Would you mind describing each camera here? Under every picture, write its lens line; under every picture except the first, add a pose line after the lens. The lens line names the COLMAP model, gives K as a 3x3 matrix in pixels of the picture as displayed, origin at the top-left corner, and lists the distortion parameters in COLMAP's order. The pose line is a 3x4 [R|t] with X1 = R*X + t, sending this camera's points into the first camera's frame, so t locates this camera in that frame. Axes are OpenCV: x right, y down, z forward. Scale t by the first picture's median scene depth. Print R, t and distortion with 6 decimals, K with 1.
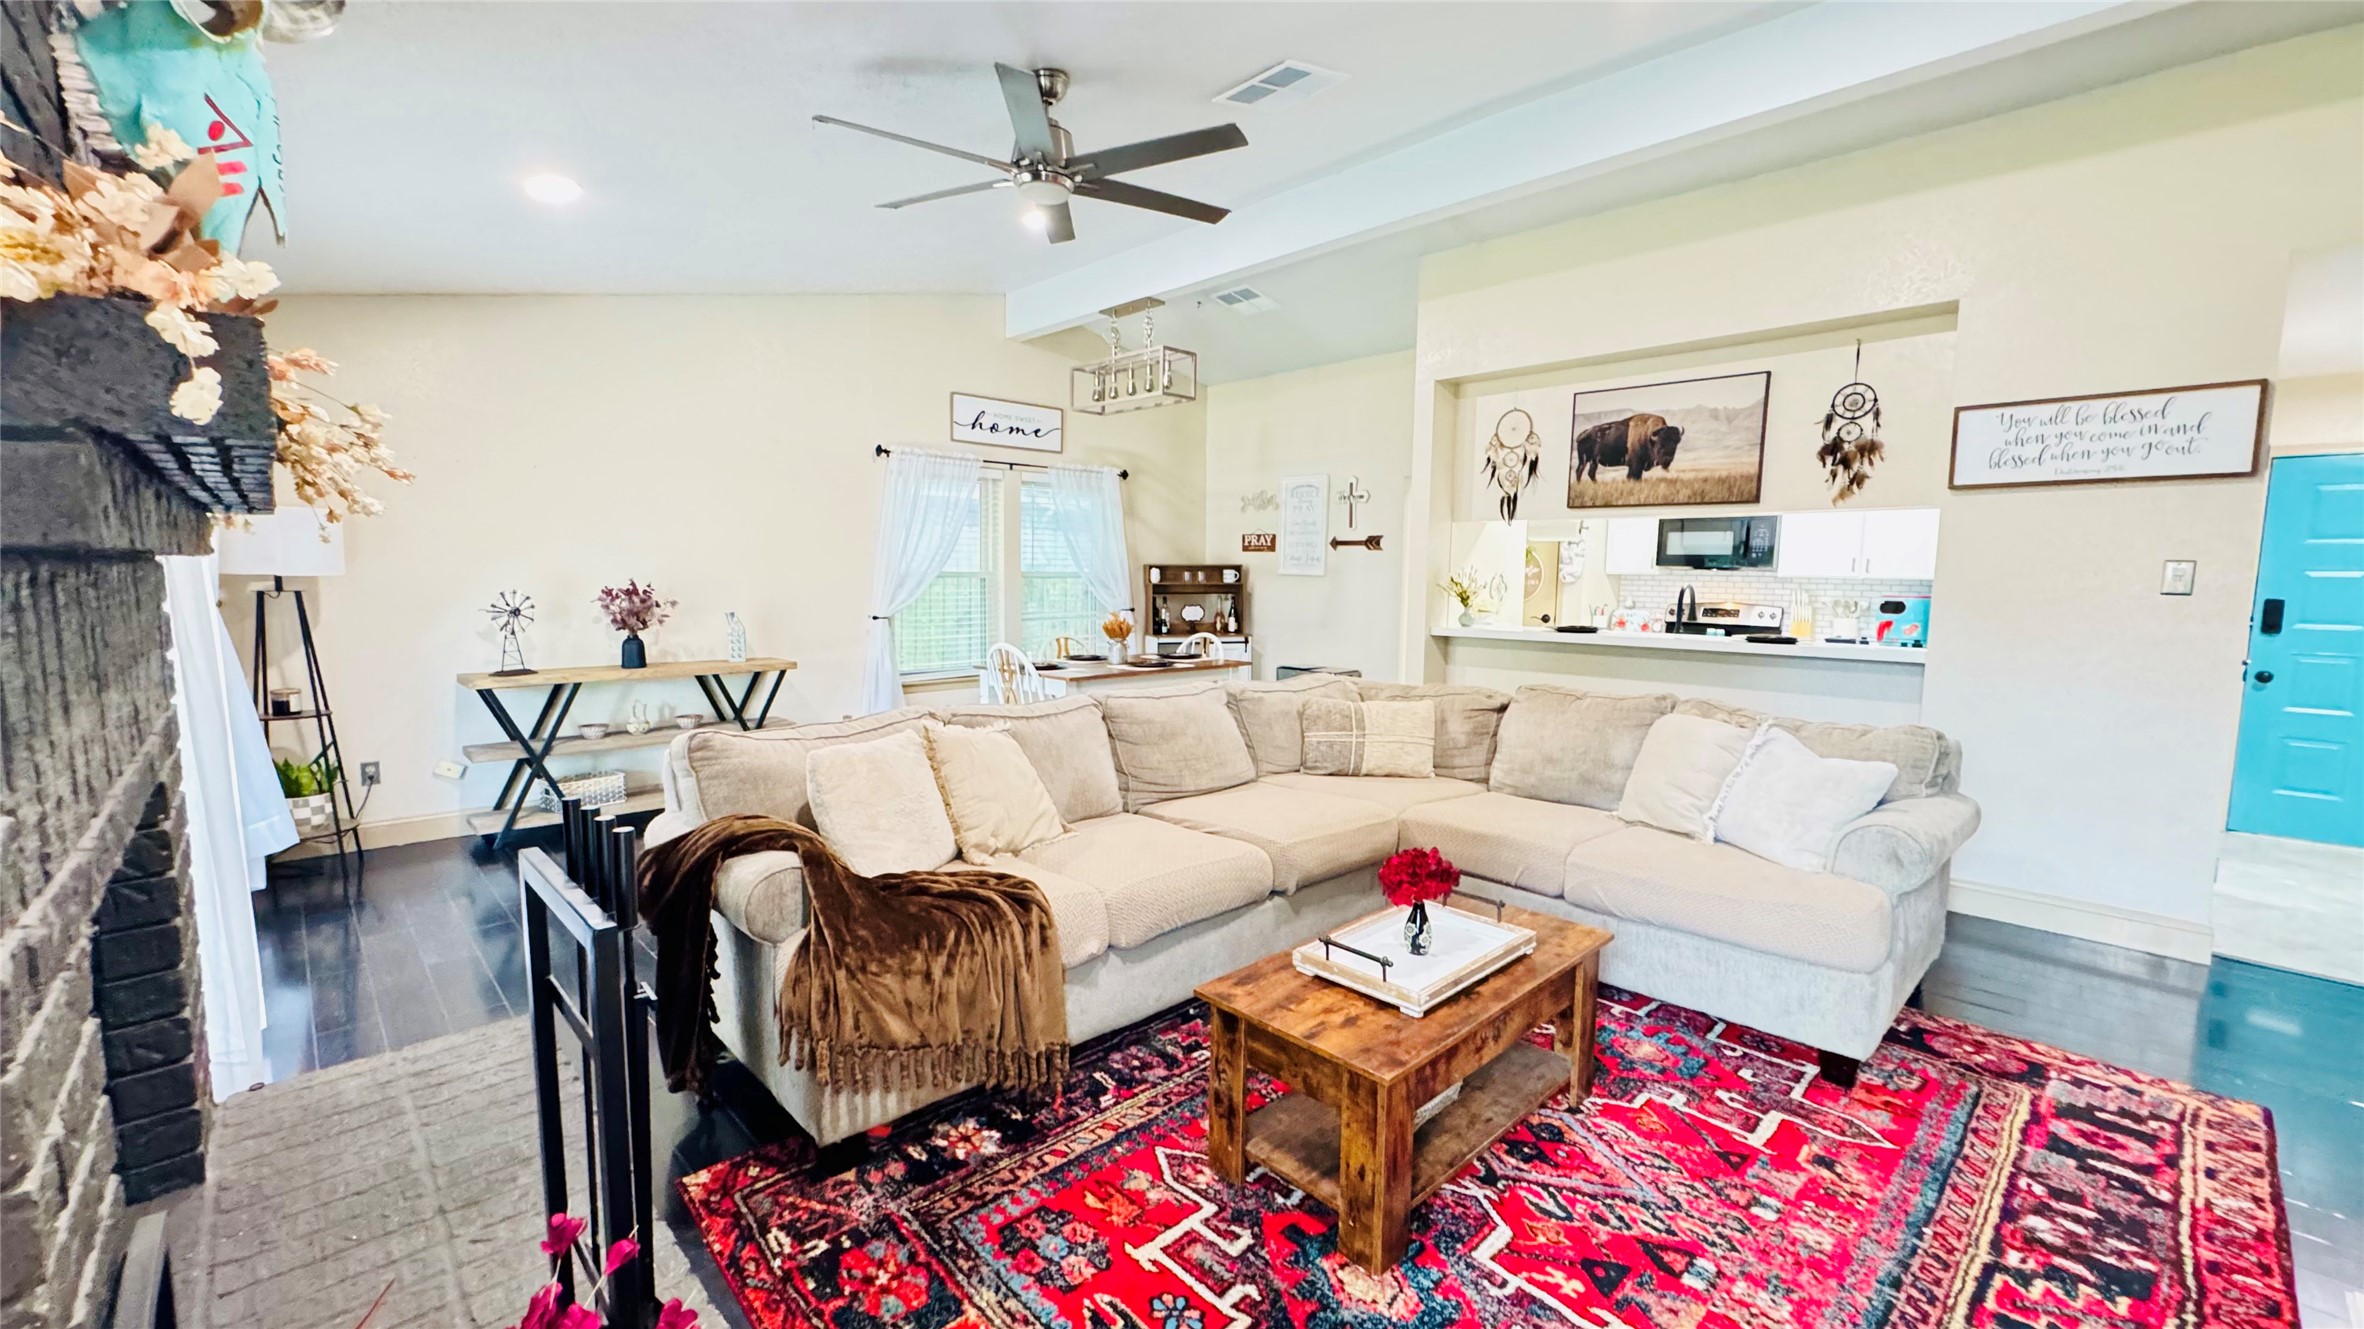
lens RADIAL K [[944.7, 0, 1179.5], [0, 944.7, 664.7], [0, 0, 1]] dist [-0.005571, 0.000743]
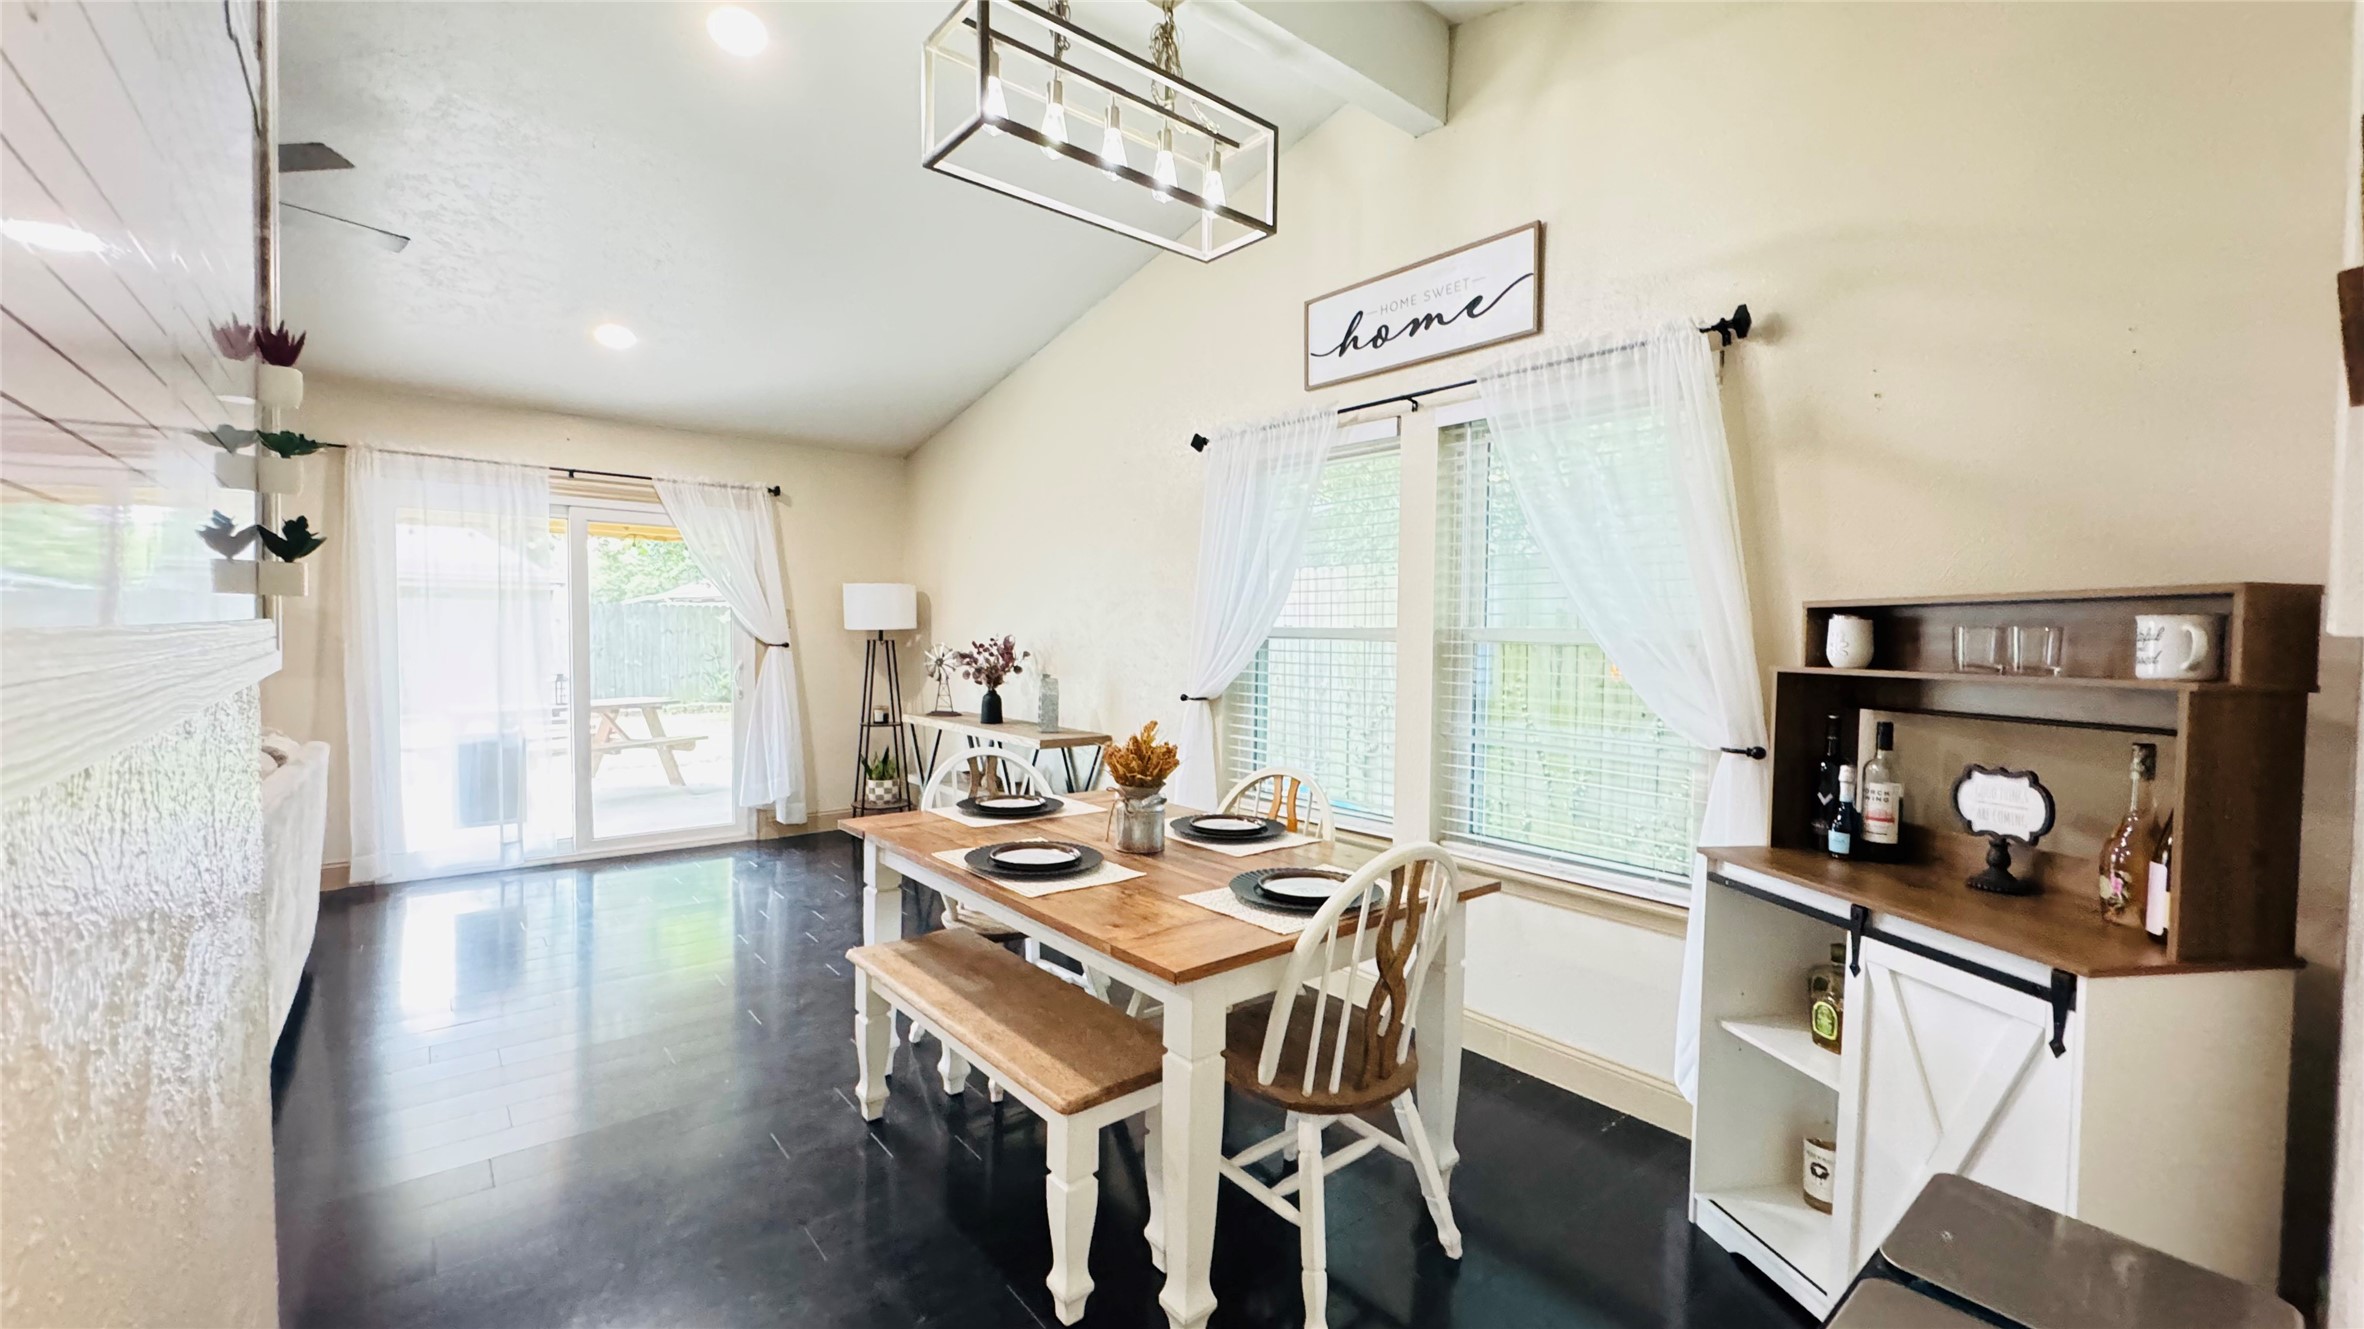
lens RADIAL K [[944.7, 0, 1179.5], [0, 944.7, 664.7], [0, 0, 1]] dist [-0.005571, 0.000743]
pose [[-0.072932, 0.028032, -0.996943, 0.410927], [-0.109774, 0.993306, 0.035960, -0.118894], [0.991277, 0.112062, -0.069367, 1.285037]]
